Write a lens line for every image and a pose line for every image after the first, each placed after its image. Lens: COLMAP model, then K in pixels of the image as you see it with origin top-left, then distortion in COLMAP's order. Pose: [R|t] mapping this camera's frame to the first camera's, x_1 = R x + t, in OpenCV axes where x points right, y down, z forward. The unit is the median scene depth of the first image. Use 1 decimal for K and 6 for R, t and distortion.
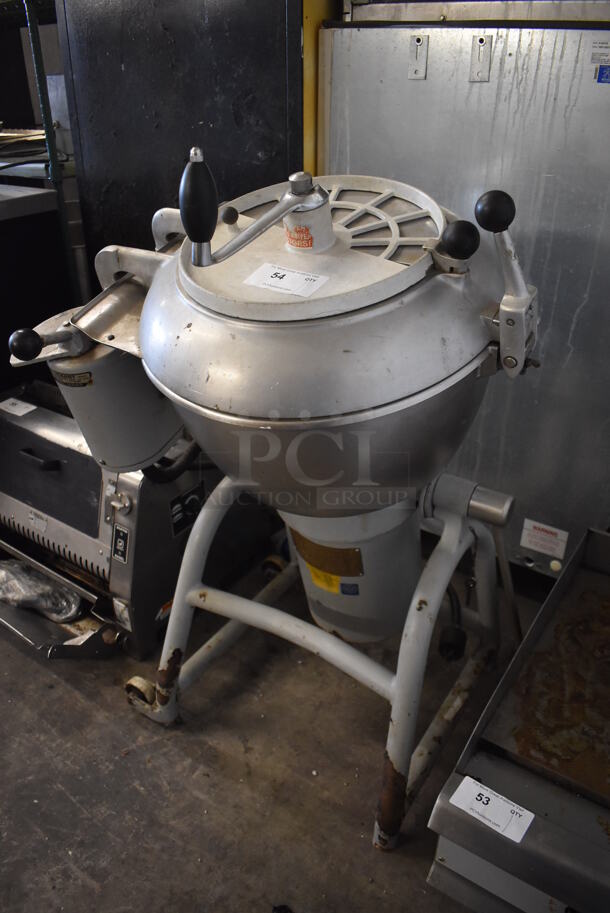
lens RADIAL K [[711.3, 0, 307.3], [0, 711.3, 456.2], [0, 0, 1]] dist [-0.092138, 0.010495]
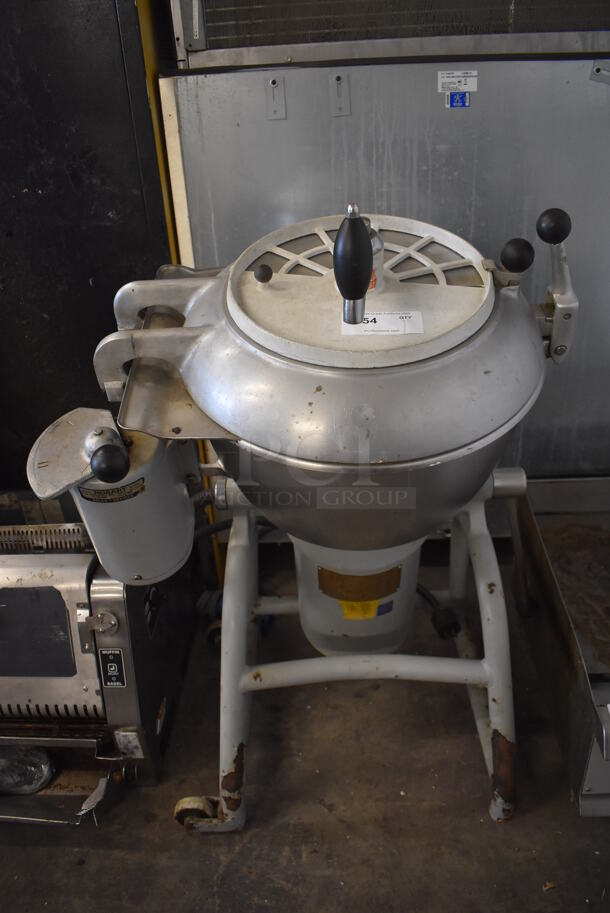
lens RADIAL K [[711.3, 0, 307.1], [0, 711.3, 456.4], [0, 0, 1]] dist [-0.092138, 0.010495]
pose [[0.844978, -0.293093, 0.447334, -0.409994], [0.310692, 0.949849, 0.035468, -0.088639], [-0.435295, 0.109013, 0.893663, 0.103495]]
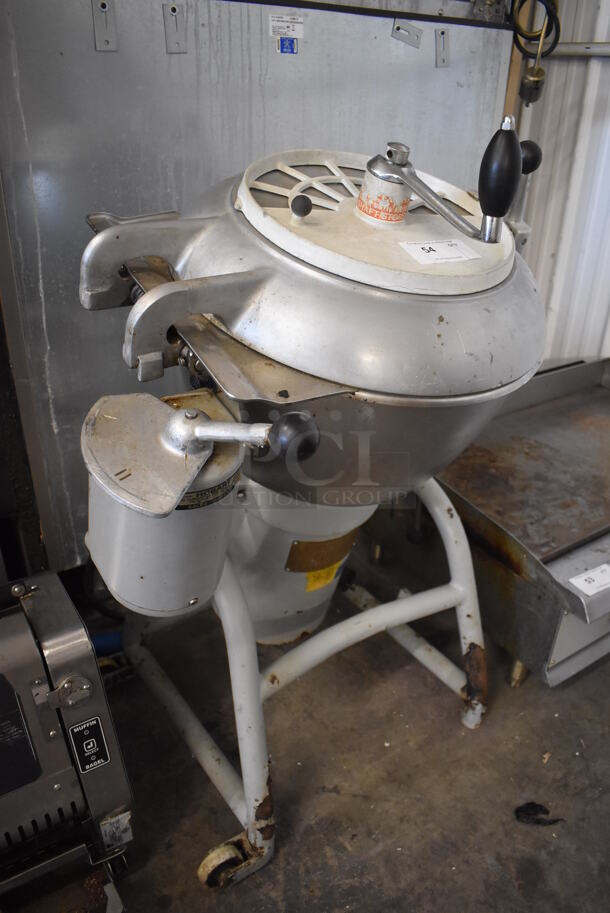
lens RADIAL K [[711.3, 0, 309.3], [0, 711.3, 457.0], [0, 0, 1]] dist [-0.092138, 0.010495]
pose [[0.375704, -0.440039, 0.815606, -0.665873], [0.426012, 0.863587, 0.269686, -0.222876], [-0.823019, 0.246136, 0.511915, 0.466254]]
